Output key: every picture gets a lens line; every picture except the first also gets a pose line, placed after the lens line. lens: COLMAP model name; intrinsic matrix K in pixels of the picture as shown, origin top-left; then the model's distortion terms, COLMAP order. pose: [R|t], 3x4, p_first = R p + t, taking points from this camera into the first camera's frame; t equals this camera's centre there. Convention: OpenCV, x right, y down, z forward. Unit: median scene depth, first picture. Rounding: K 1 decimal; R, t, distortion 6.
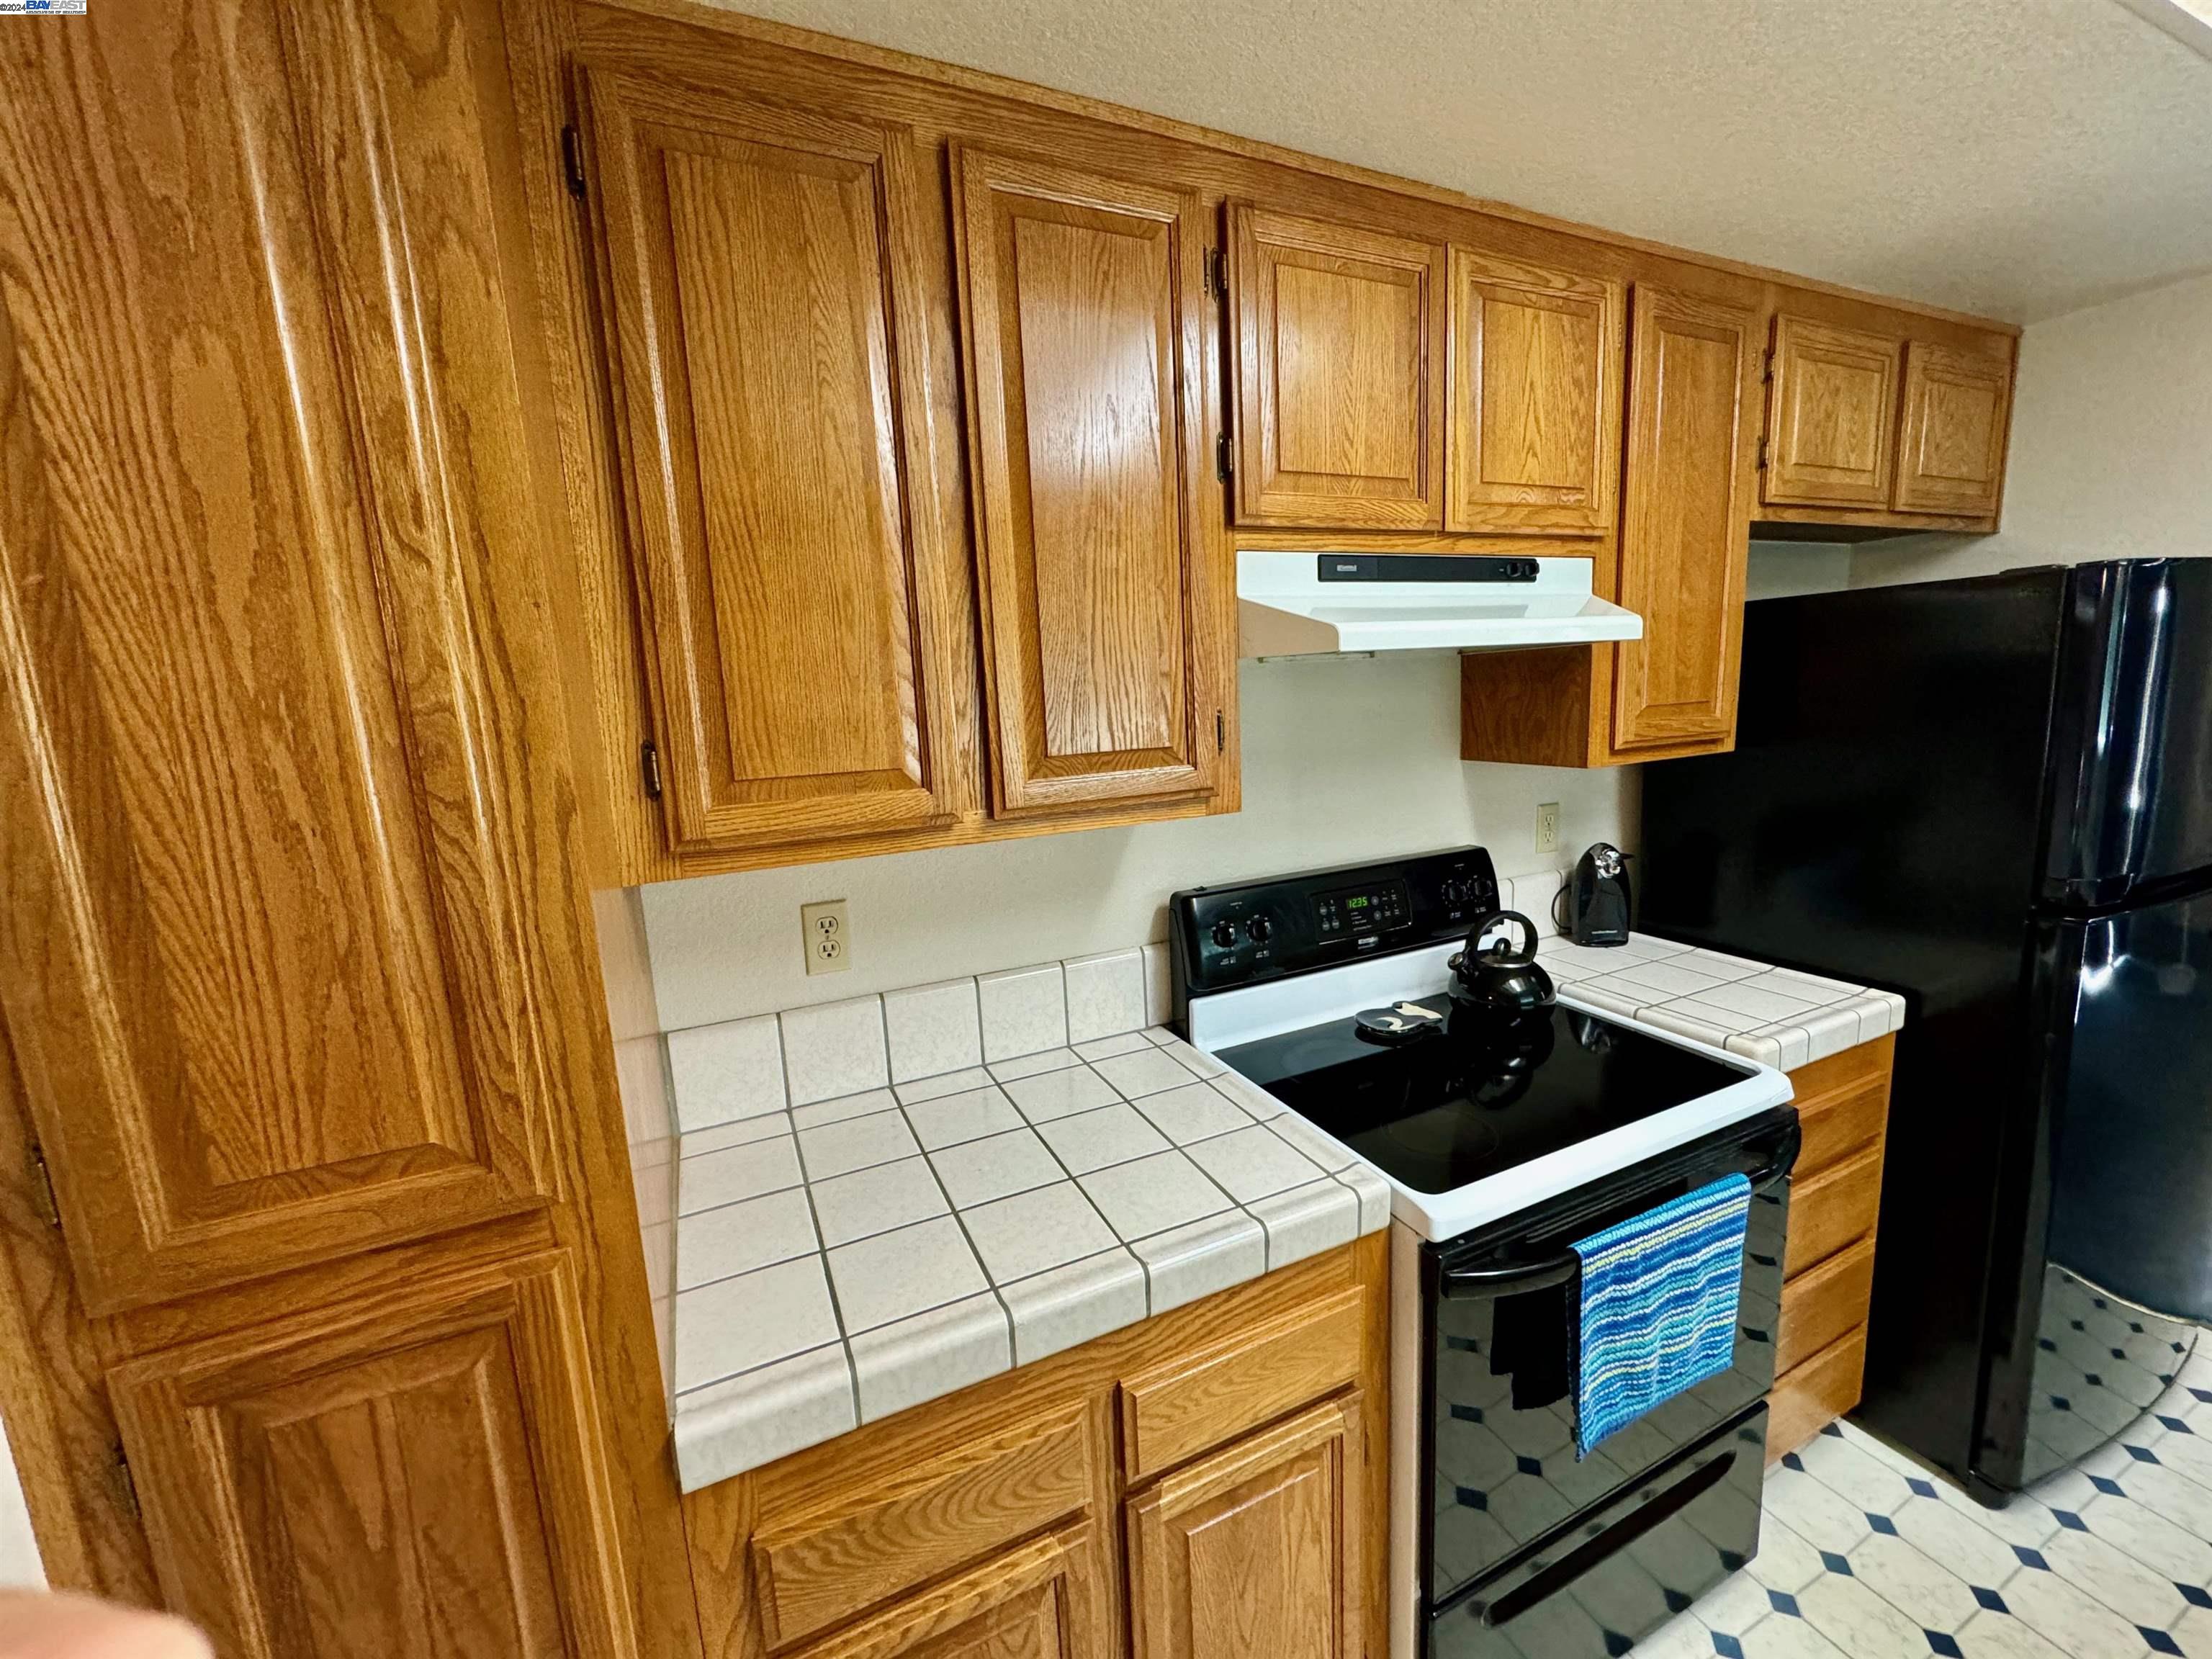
lens RADIAL K [[882.8, 0, 1109.2], [0, 882.8, 824.5], [0, 0, 1]] dist [-0.003422, 0.000214]
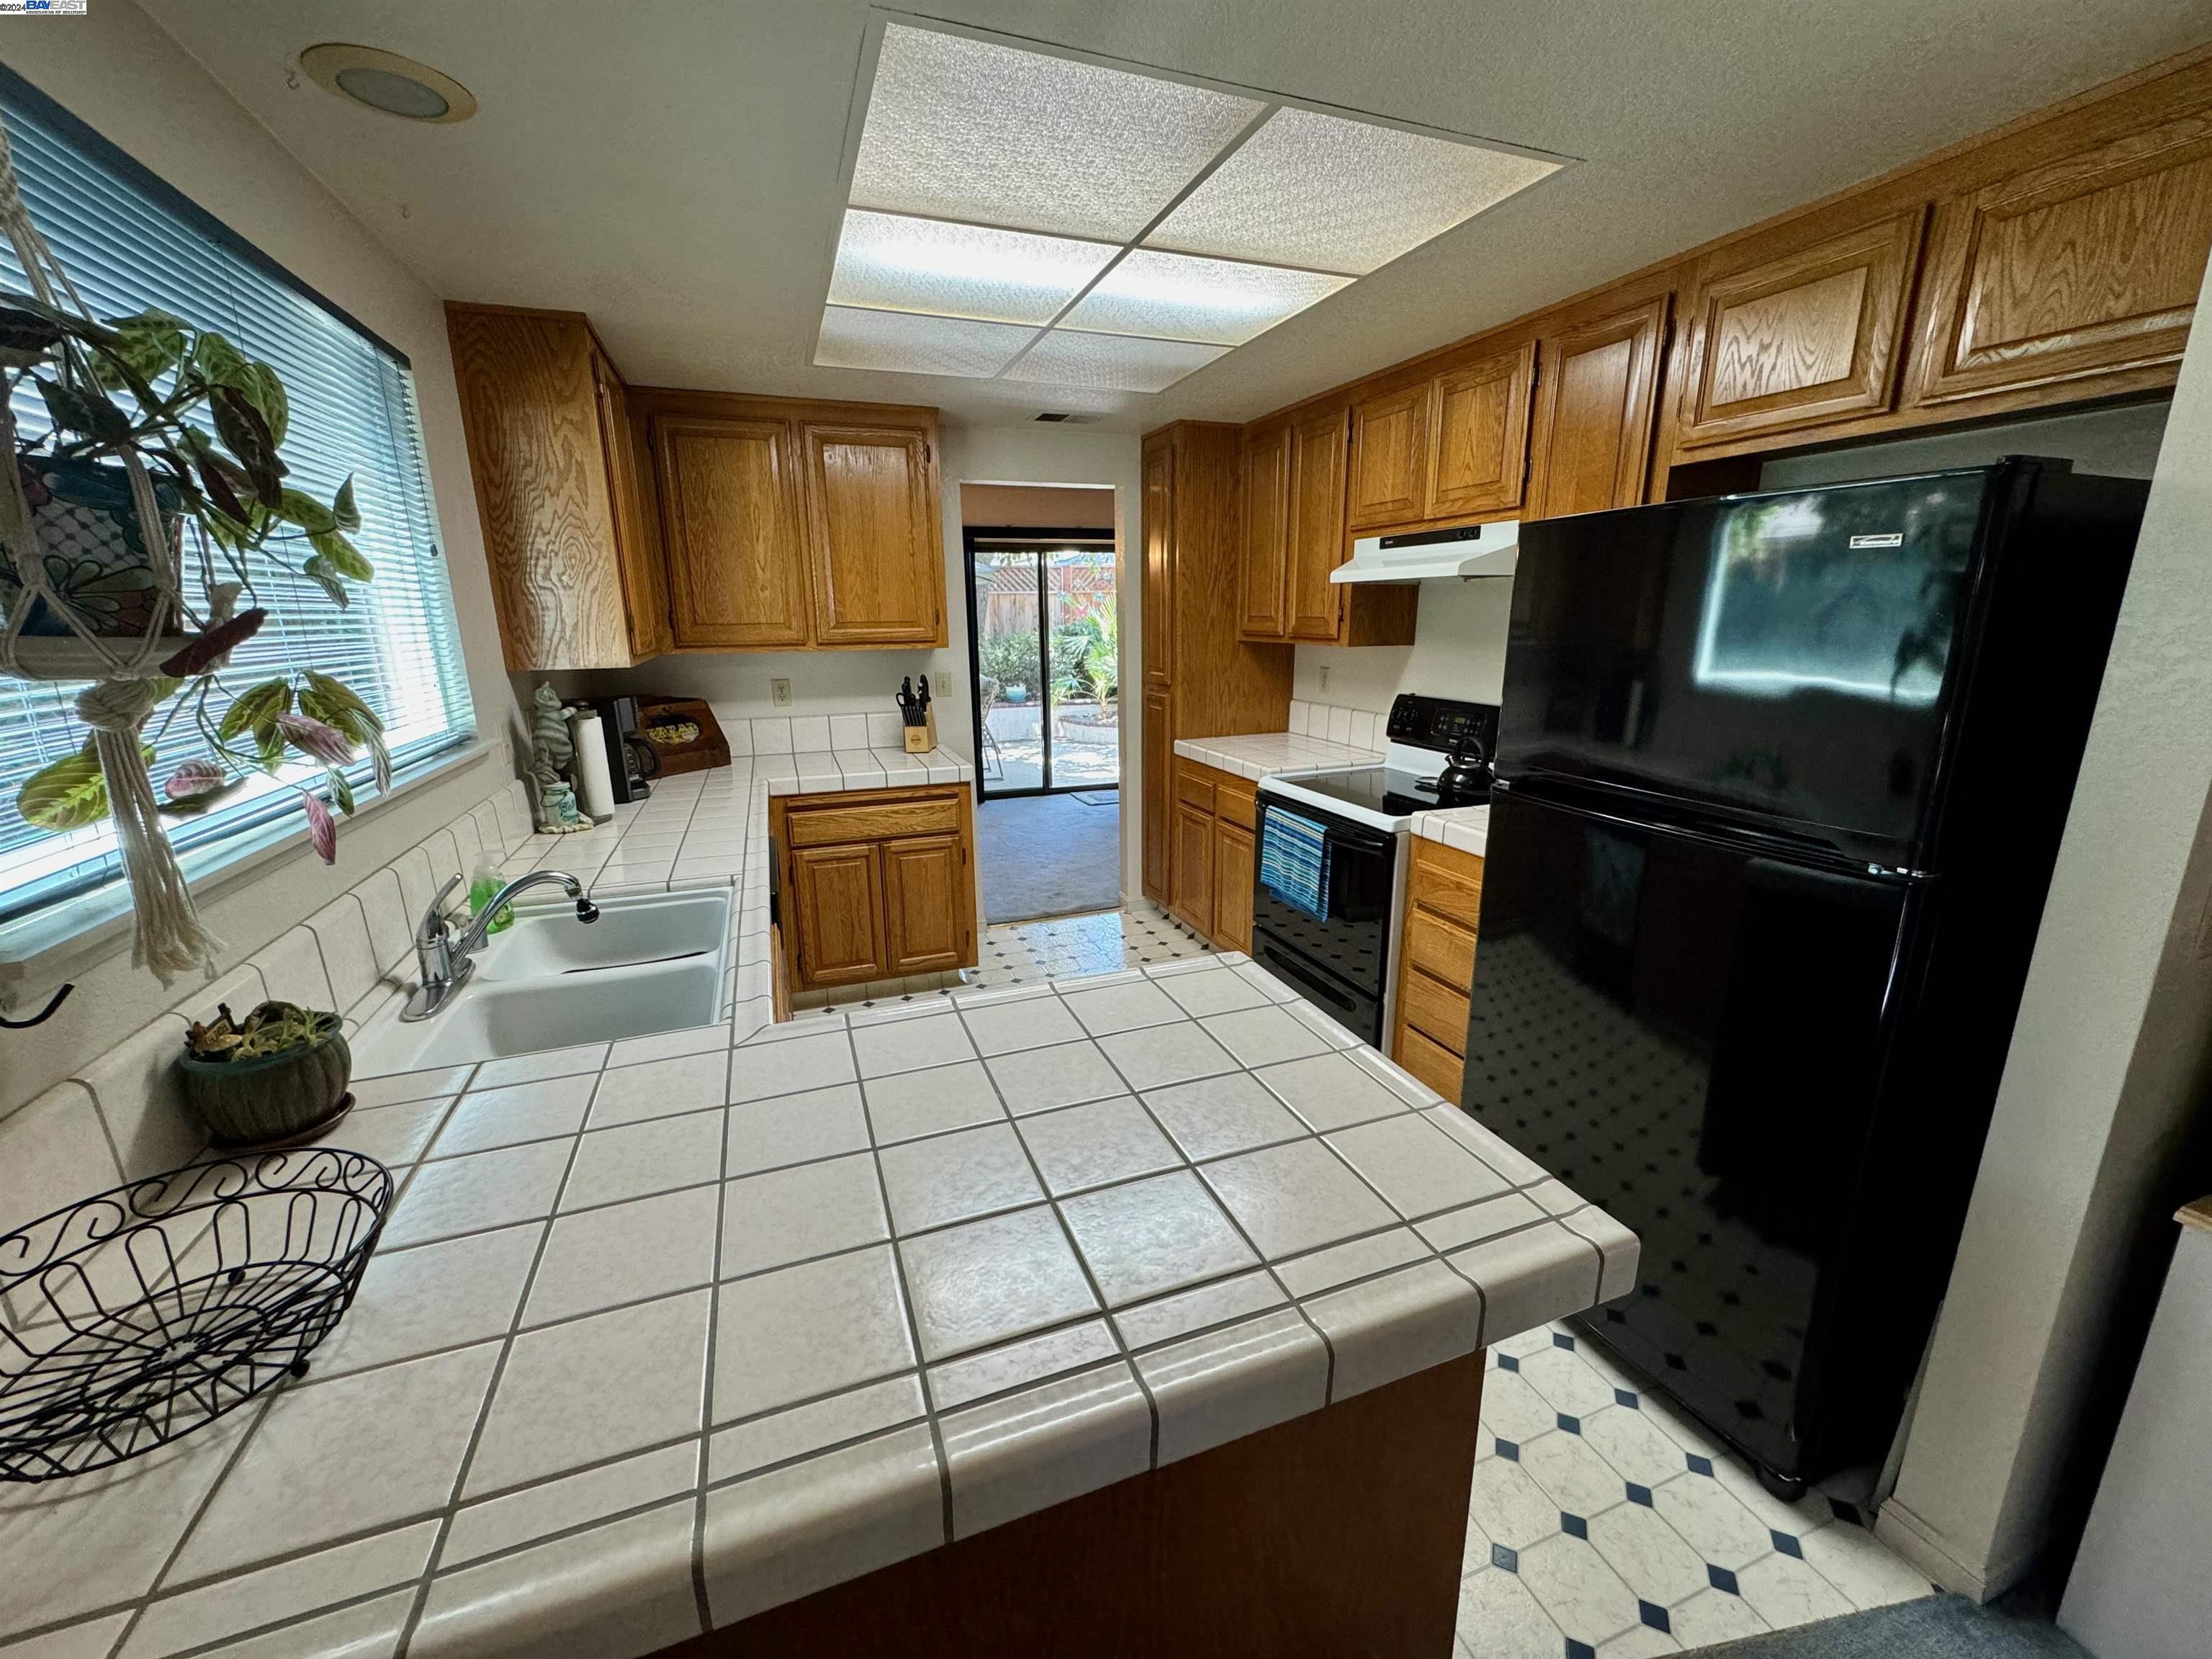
lens RADIAL K [[882.8, 0, 1115.2], [0, 882.8, 826.7], [0, 0, 1]] dist [-0.003422, 0.000214]
pose [[-0.073336, 0.288438, -0.954686, 2.462373], [-0.140600, 0.944713, 0.296226, -0.162587], [0.987347, 0.155952, -0.028727, 0.455790]]
